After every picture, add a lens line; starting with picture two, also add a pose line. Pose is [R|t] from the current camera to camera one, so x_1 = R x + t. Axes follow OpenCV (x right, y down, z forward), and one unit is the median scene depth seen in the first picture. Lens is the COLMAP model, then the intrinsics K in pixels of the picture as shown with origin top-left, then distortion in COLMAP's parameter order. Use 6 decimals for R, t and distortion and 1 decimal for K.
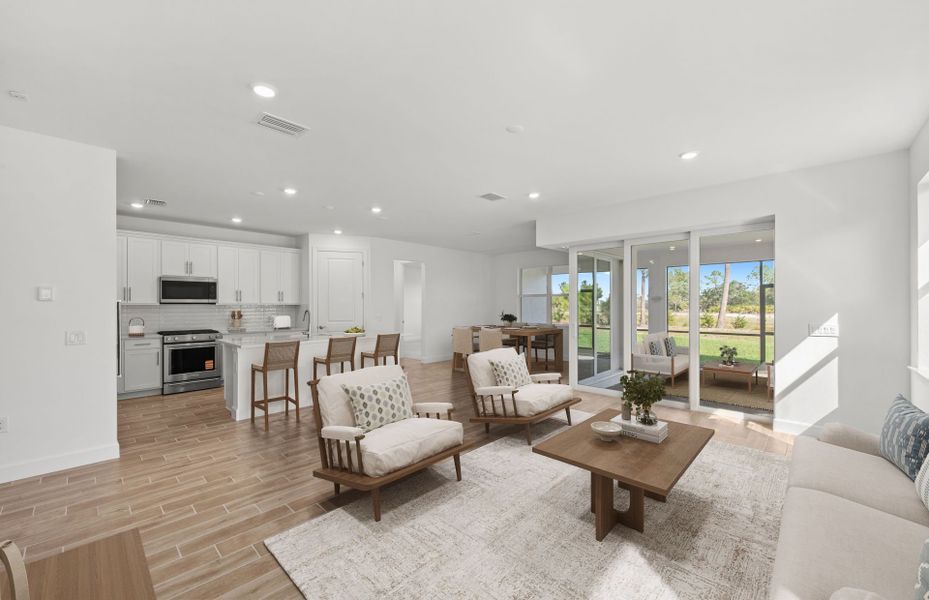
lens RADIAL K [[364.7, 0, 450.9], [0, 364.7, 300.9], [0, 0, 1]] dist [0.002461, -0.000959]
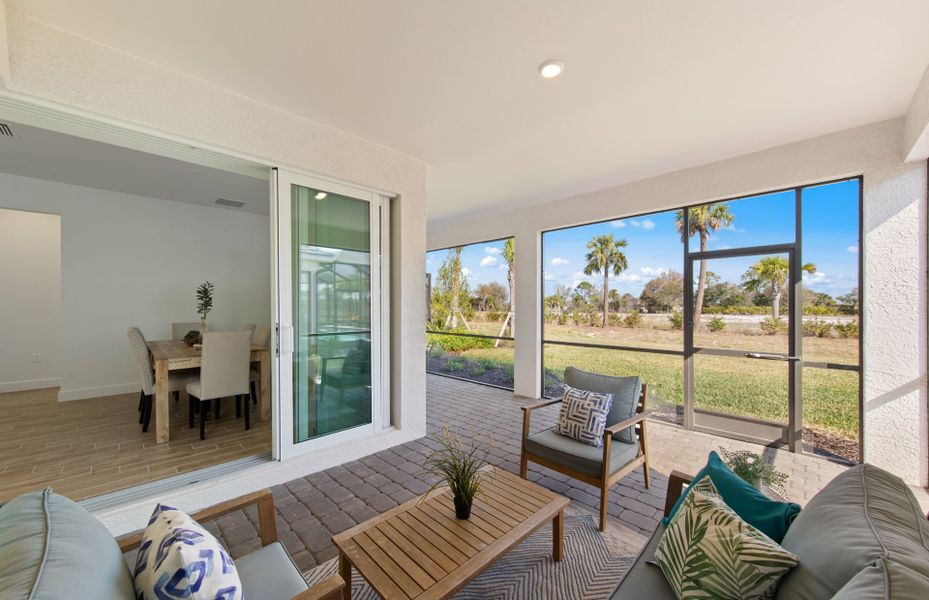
lens RADIAL K [[345.4, 0, 460.6], [0, 345.4, 305.0], [0, 0, 1]] dist [-0.000476, 0.001159]
pose [[0.999984, 0.003019, -0.004885, 2.099706], [-0.002976, 0.999957, 0.008757, 0.089085], [0.004911, -0.008742, 0.999950, 2.022666]]
